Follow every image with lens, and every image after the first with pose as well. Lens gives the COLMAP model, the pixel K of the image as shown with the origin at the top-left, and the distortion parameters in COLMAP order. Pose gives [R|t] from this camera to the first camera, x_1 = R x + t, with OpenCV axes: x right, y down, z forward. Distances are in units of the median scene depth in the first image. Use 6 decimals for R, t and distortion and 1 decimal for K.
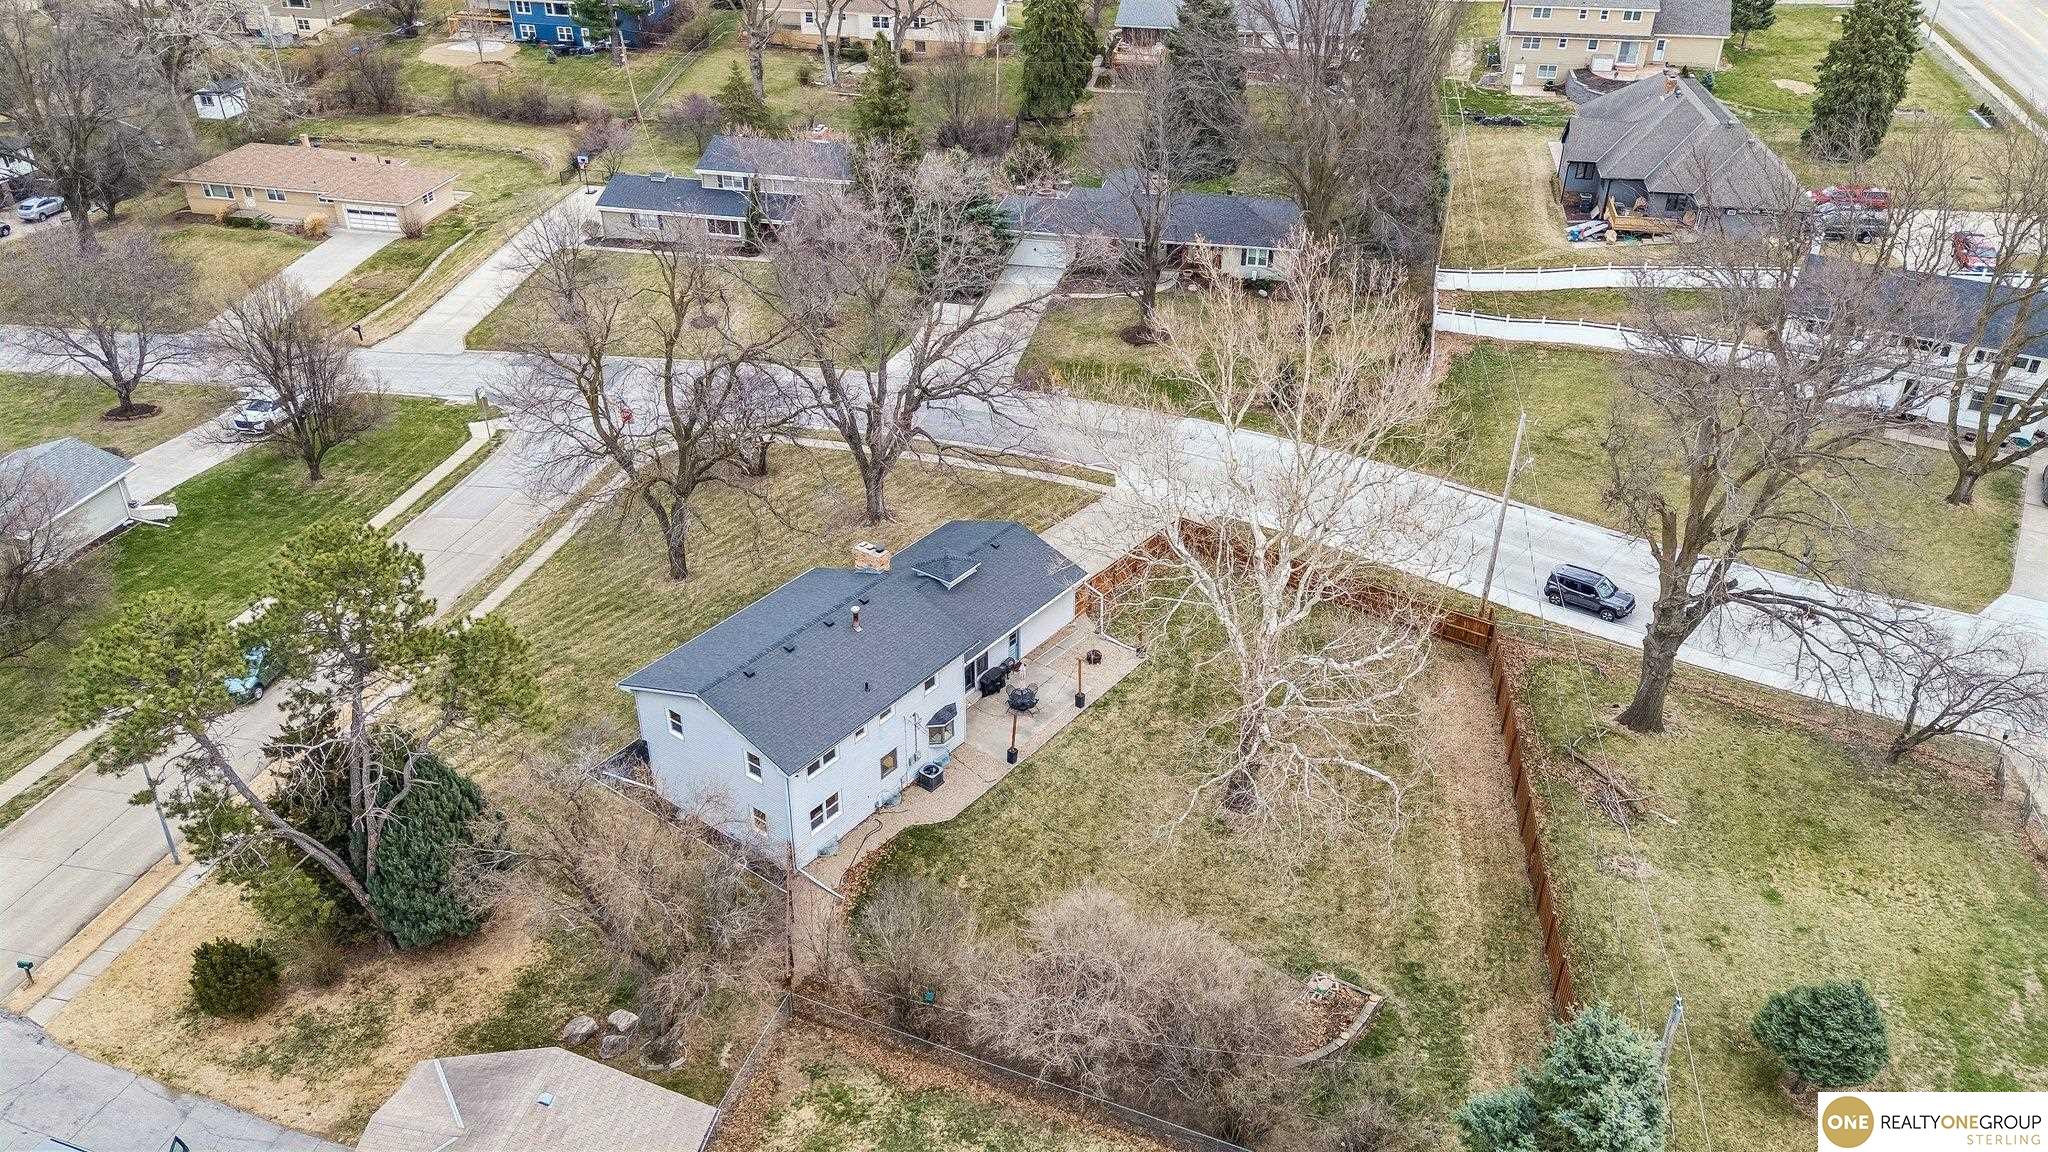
lens RADIAL K [[1521.1, 0, 1030.1], [0, 1521.1, 512.5], [0, 0, 1]] dist [0.064386, -0.042854]
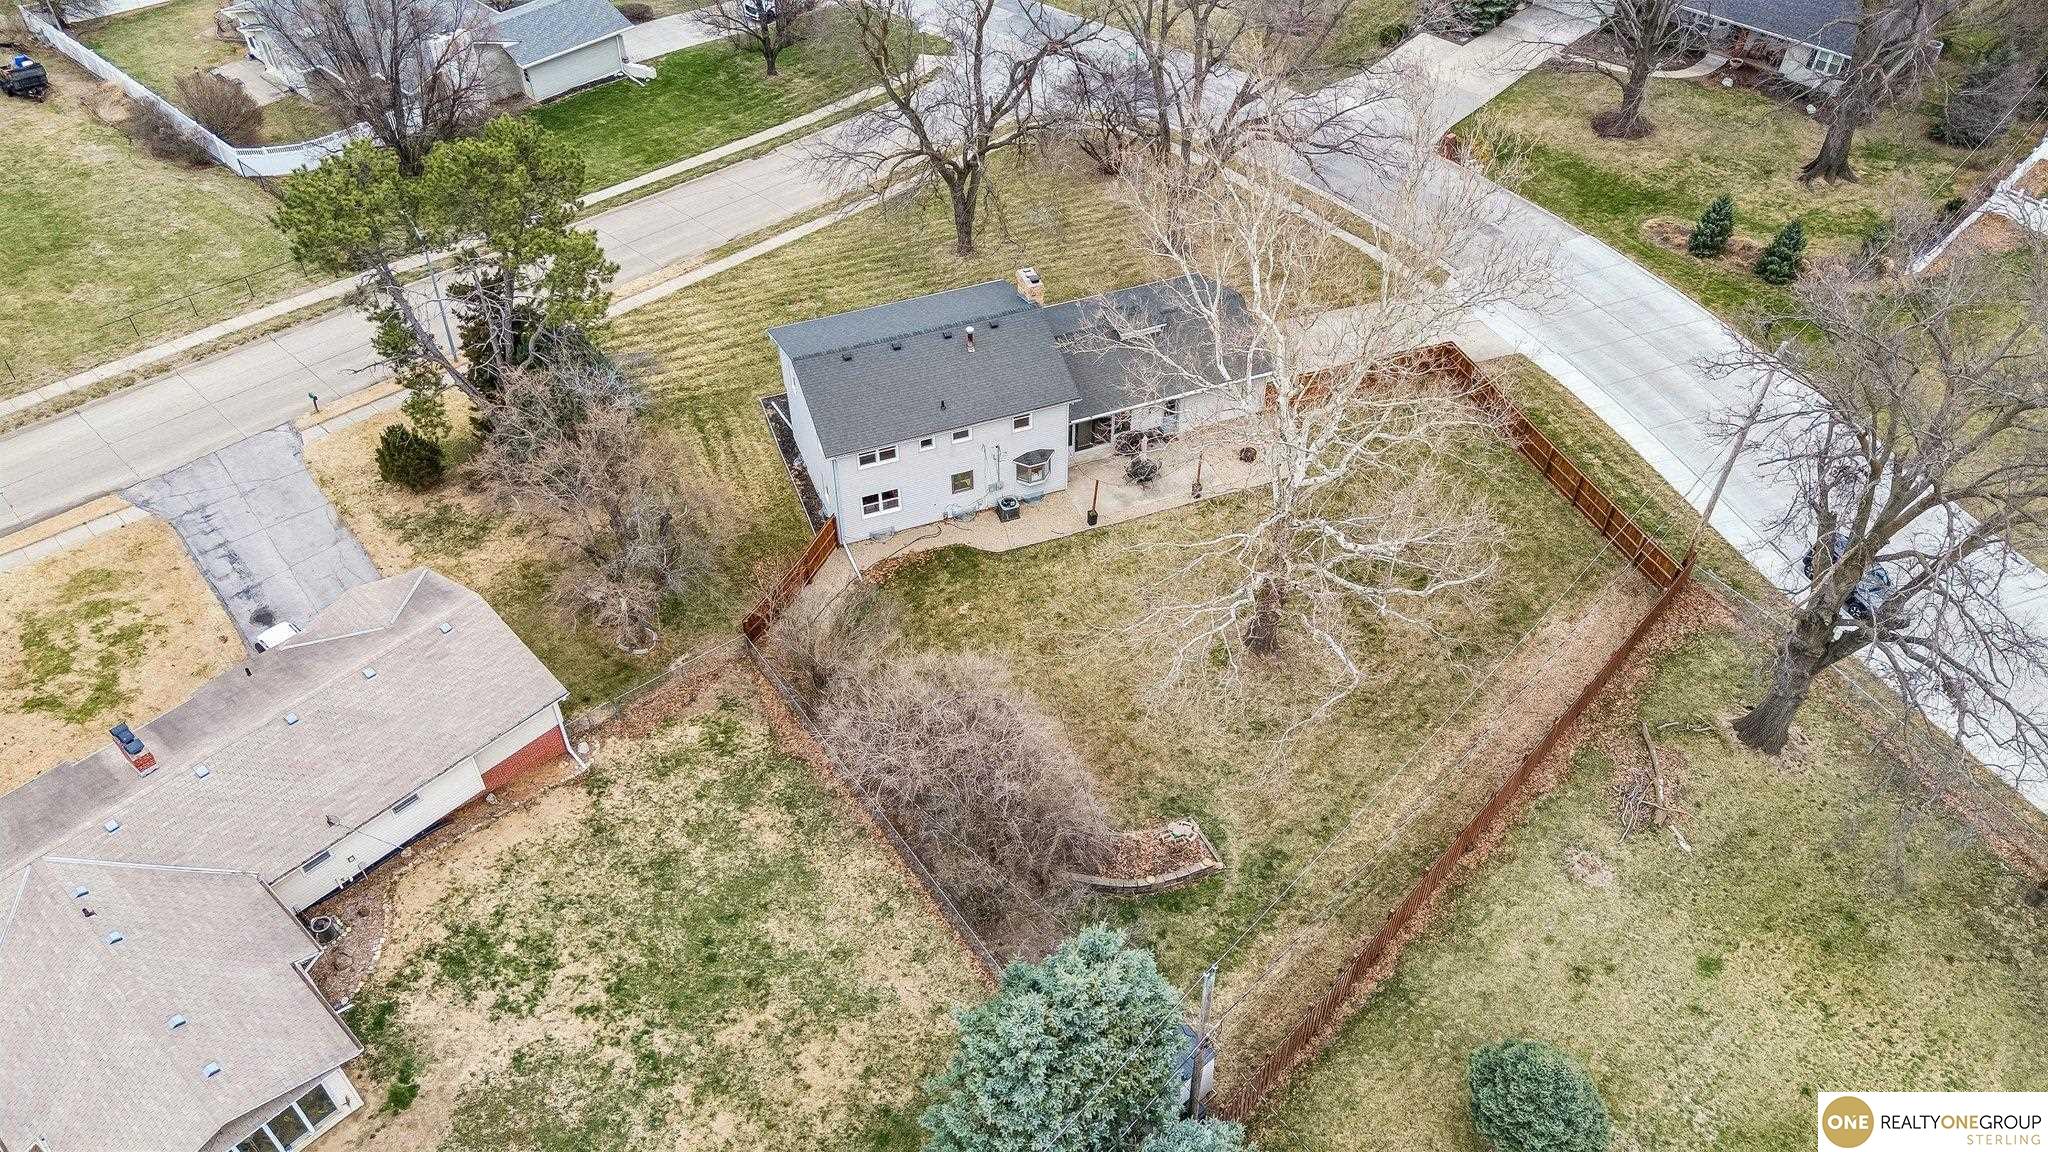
lens RADIAL K [[1516.0, 0, 1027.8], [0, 1516.0, 569.3], [0, 0, 1]] dist [0.058288, -0.041220]
pose [[0.850233, 0.360069, -0.383997, 0.379069], [-0.255638, 0.920105, 0.296744, -0.104204], [0.460166, -0.154137, 0.874351, 0.102924]]
